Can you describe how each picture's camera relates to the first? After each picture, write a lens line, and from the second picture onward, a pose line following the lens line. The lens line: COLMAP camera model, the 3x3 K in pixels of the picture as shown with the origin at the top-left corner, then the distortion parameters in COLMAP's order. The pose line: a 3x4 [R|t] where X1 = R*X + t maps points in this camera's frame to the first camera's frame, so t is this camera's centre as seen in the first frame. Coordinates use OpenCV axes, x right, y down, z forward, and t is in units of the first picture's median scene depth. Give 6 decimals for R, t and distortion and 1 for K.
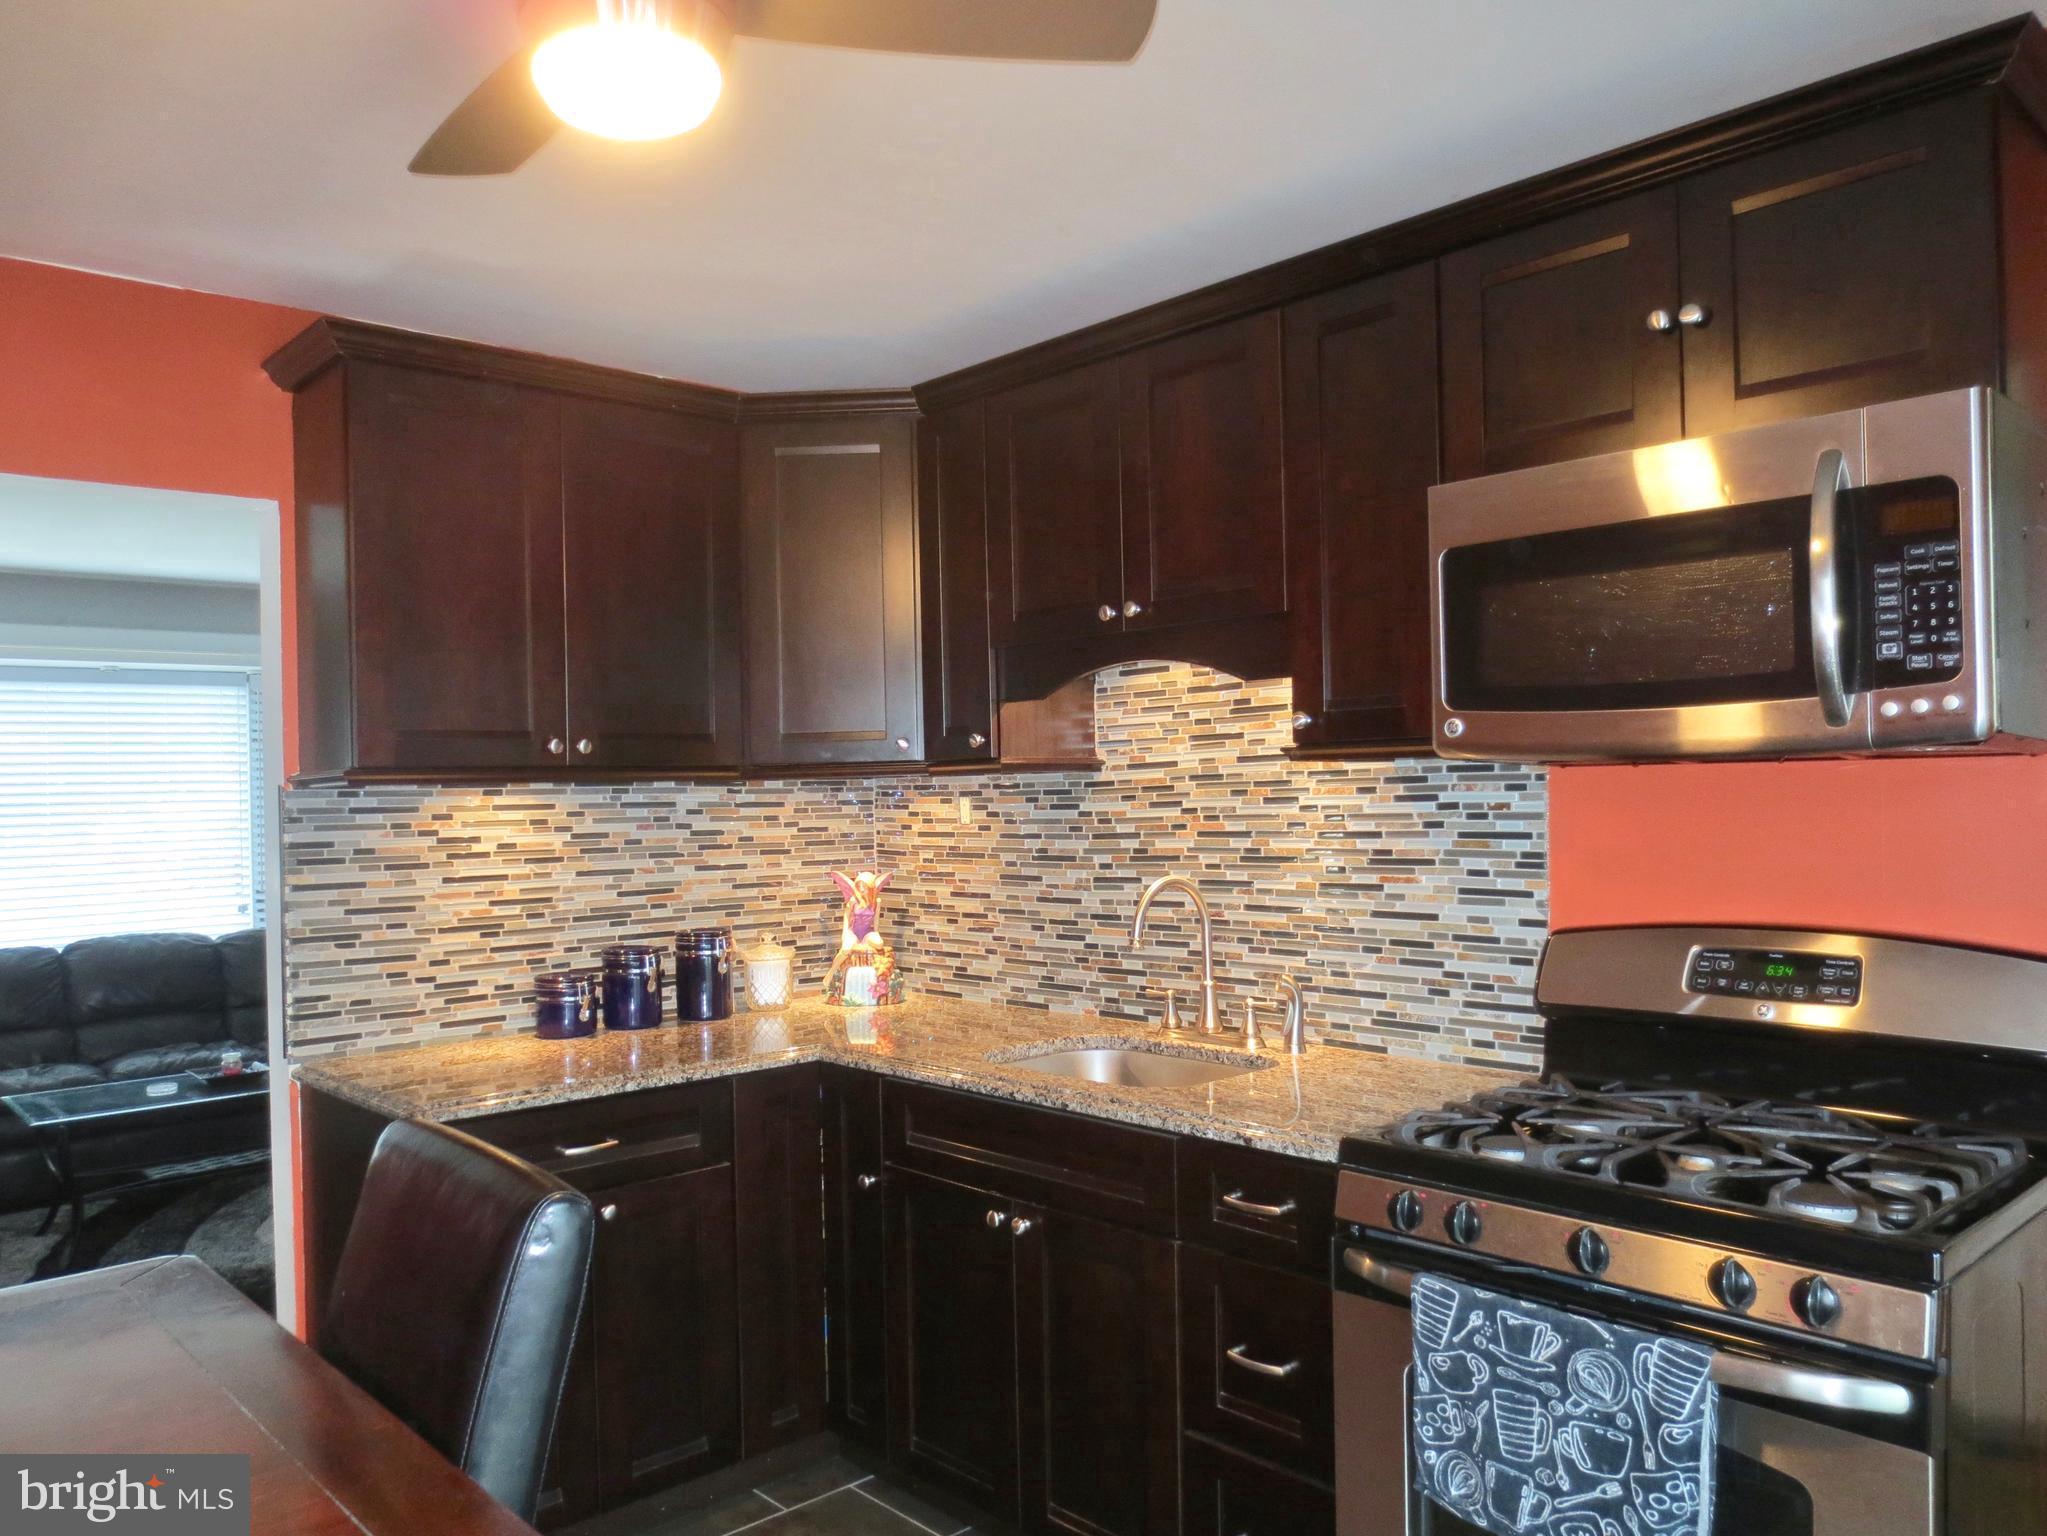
lens RADIAL K [[1491.2, 0, 1035.0], [0, 1491.2, 771.7], [0, 0, 1]] dist [-0.038705, 0.027131]
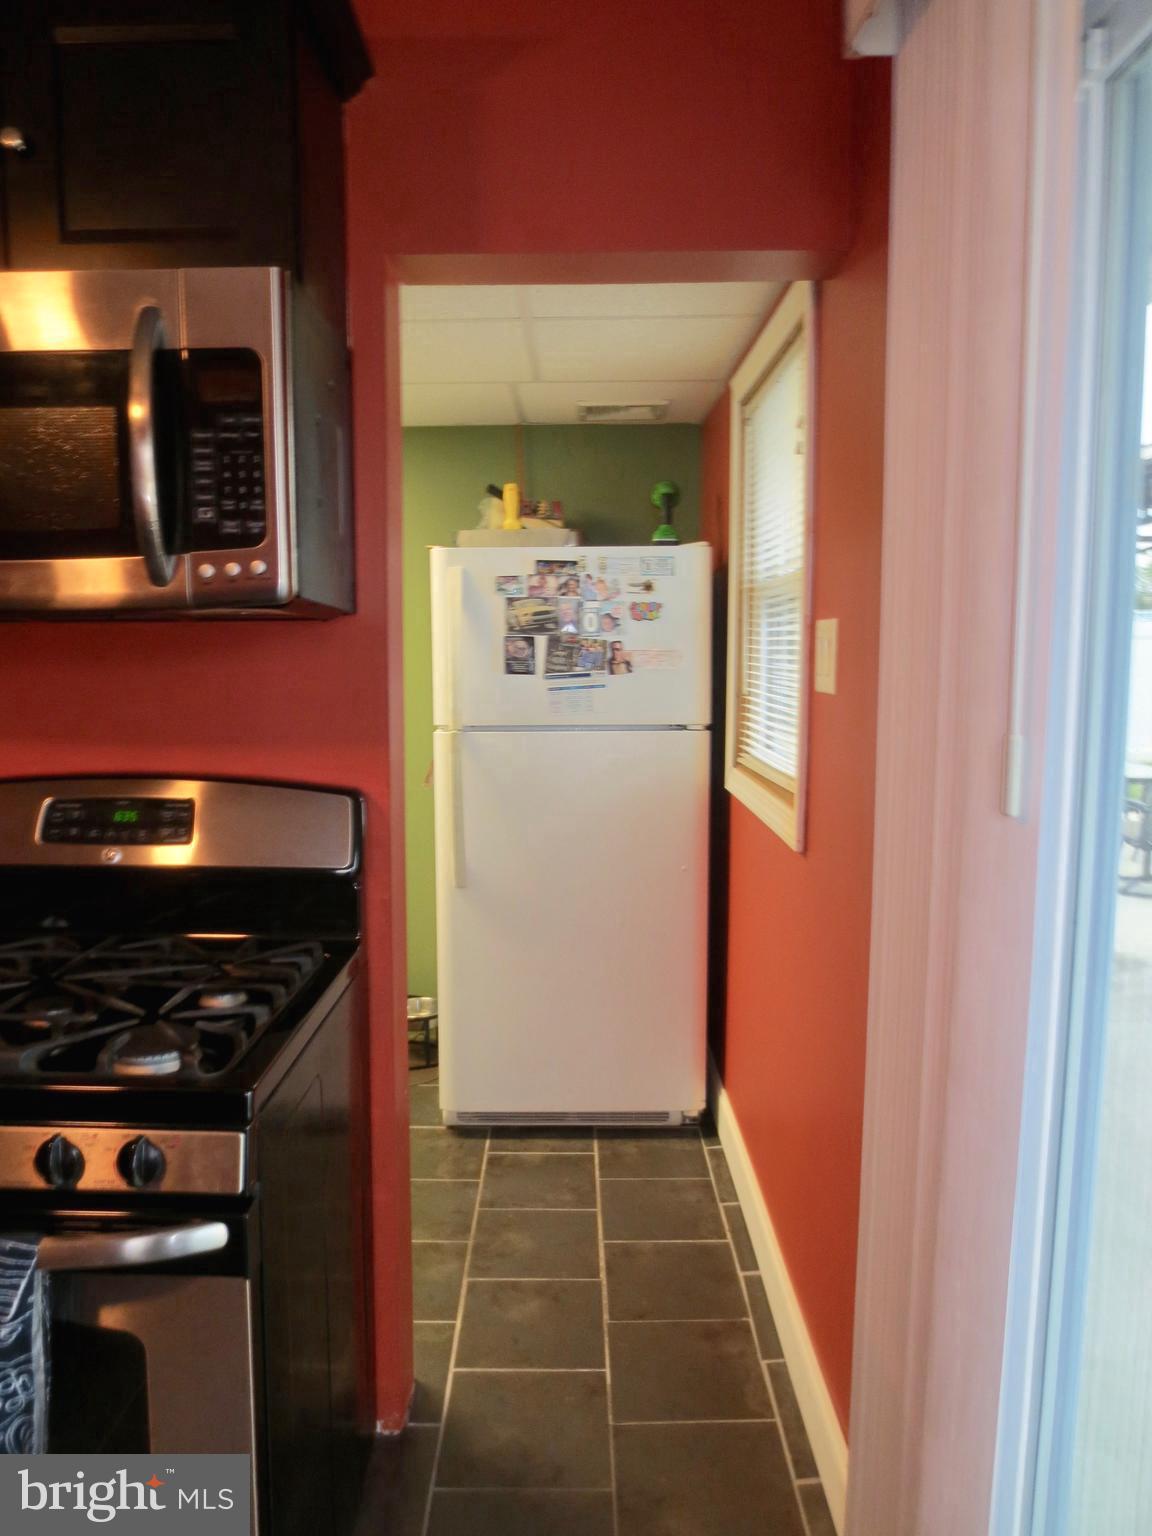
lens RADIAL K [[1096.8, 0, 576.0], [0, 1096.8, 768.0], [0, 0, 1]] dist [-0.001976, 0.003042]
pose [[0.686549, -0.068212, 0.723876, 0.184701], [-0.017871, 0.993706, 0.110587, 0.005718], [-0.726864, -0.088859, 0.681009, 0.264049]]
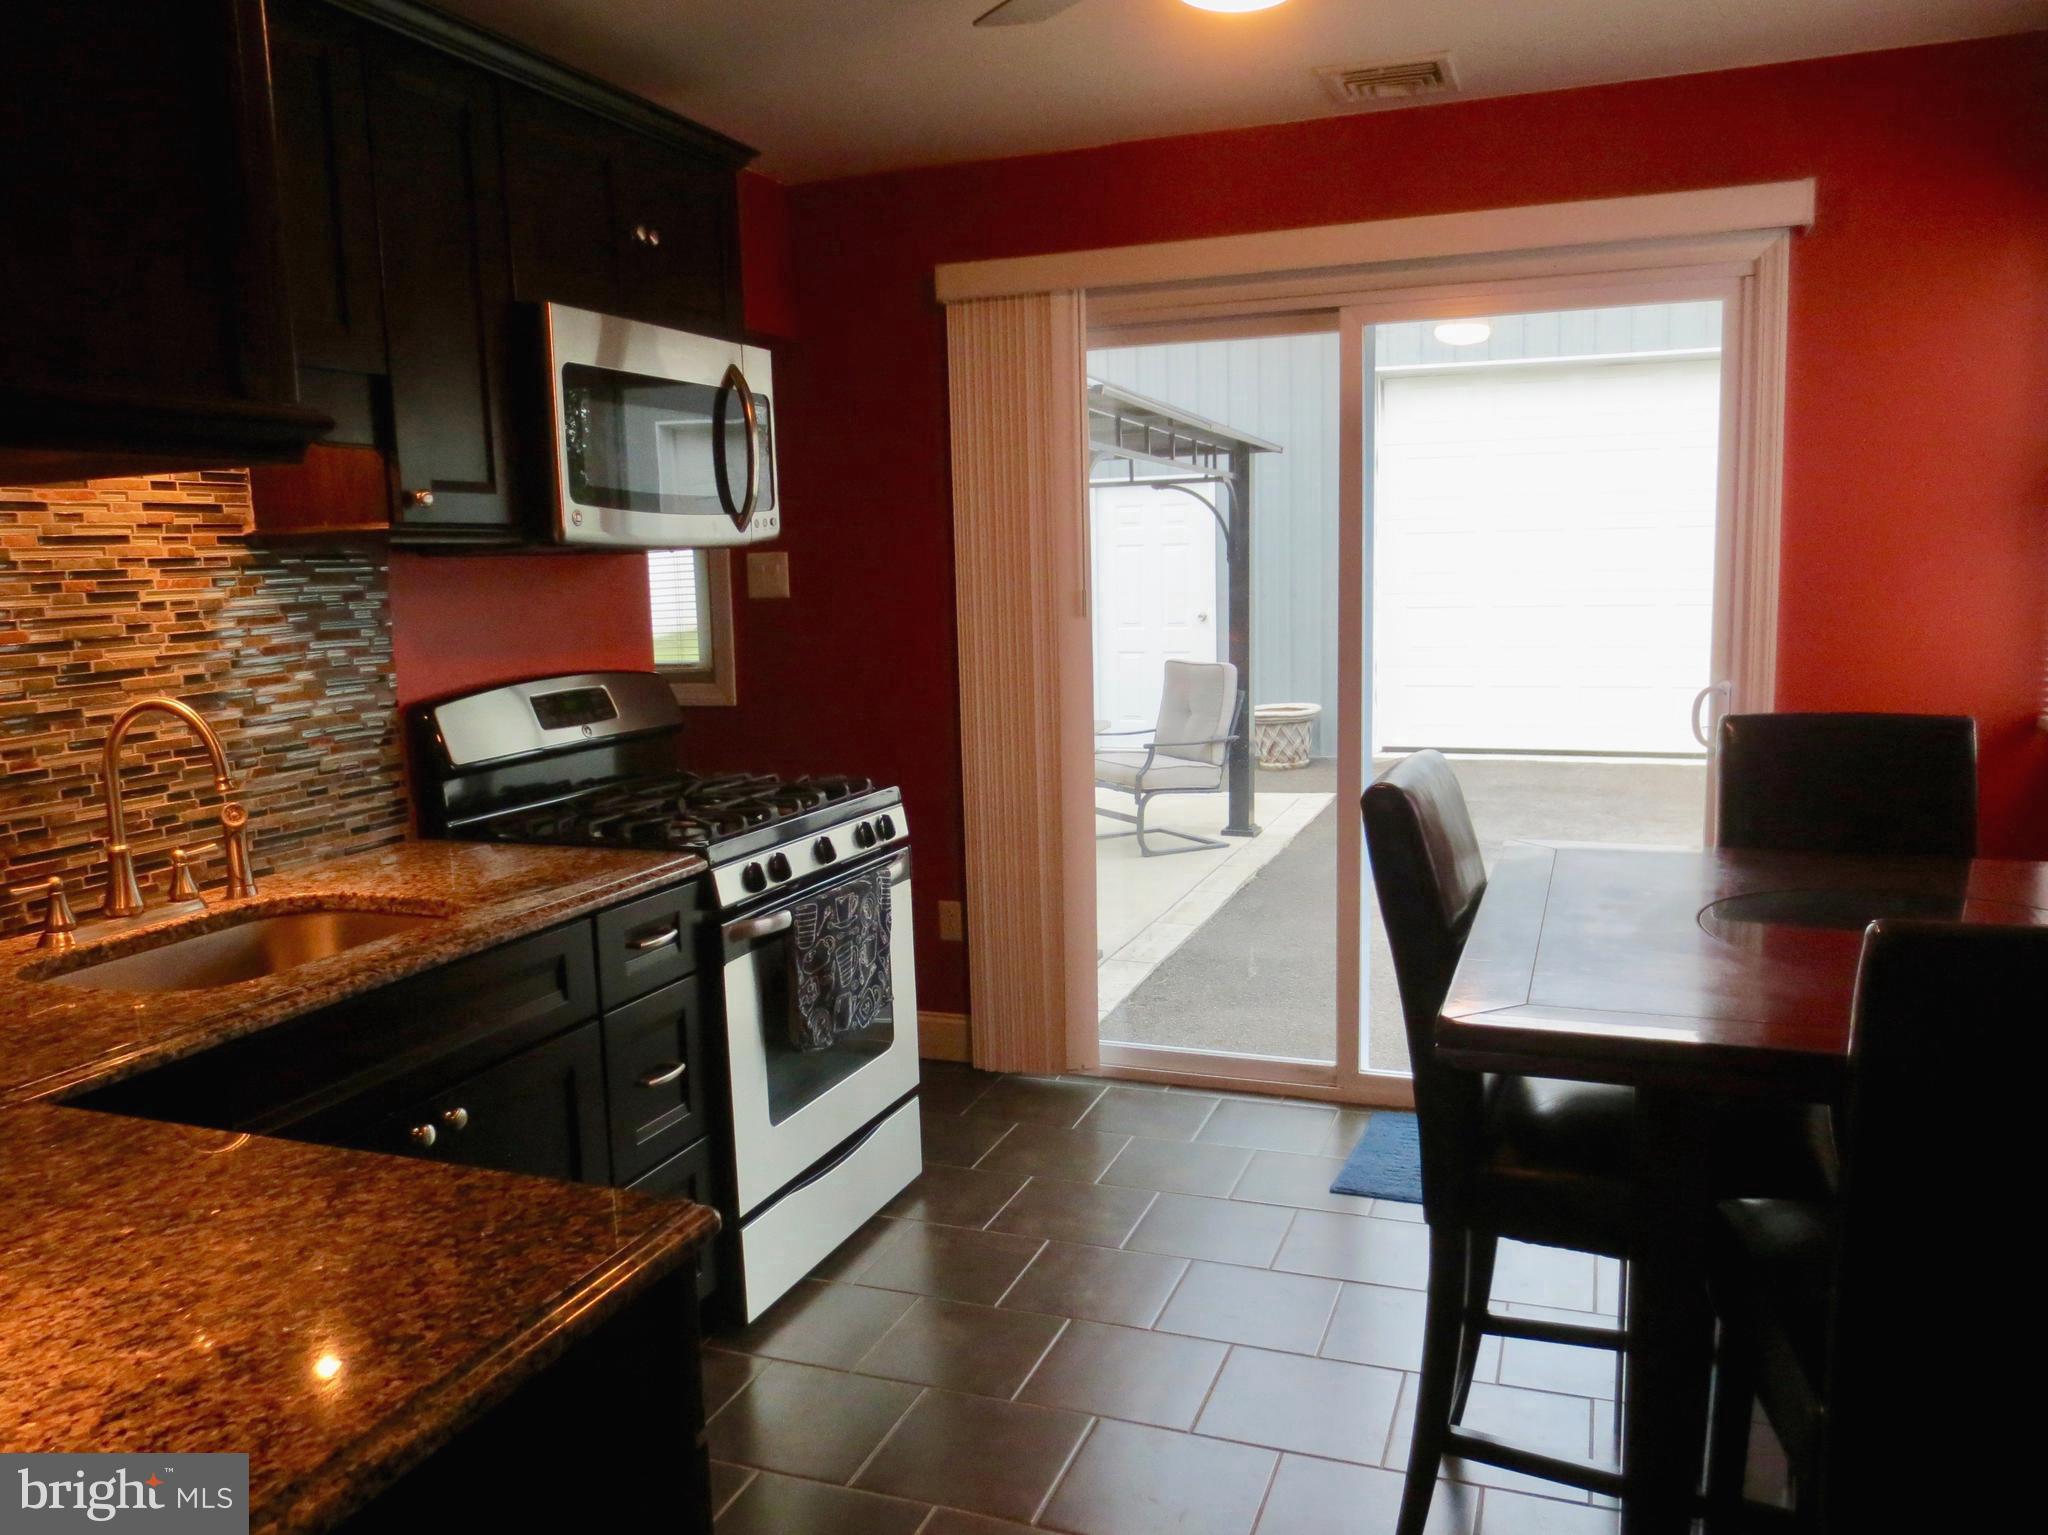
lens RADIAL K [[1492.0, 0, 1035.5], [0, 1492.0, 771.2], [0, 0, 1]] dist [-0.038705, 0.027131]
pose [[-0.433042, -0.089033, 0.896966, -1.161148], [0.028209, 0.993284, 0.112212, 0.058497], [-0.900932, 0.073895, -0.427622, 1.452433]]
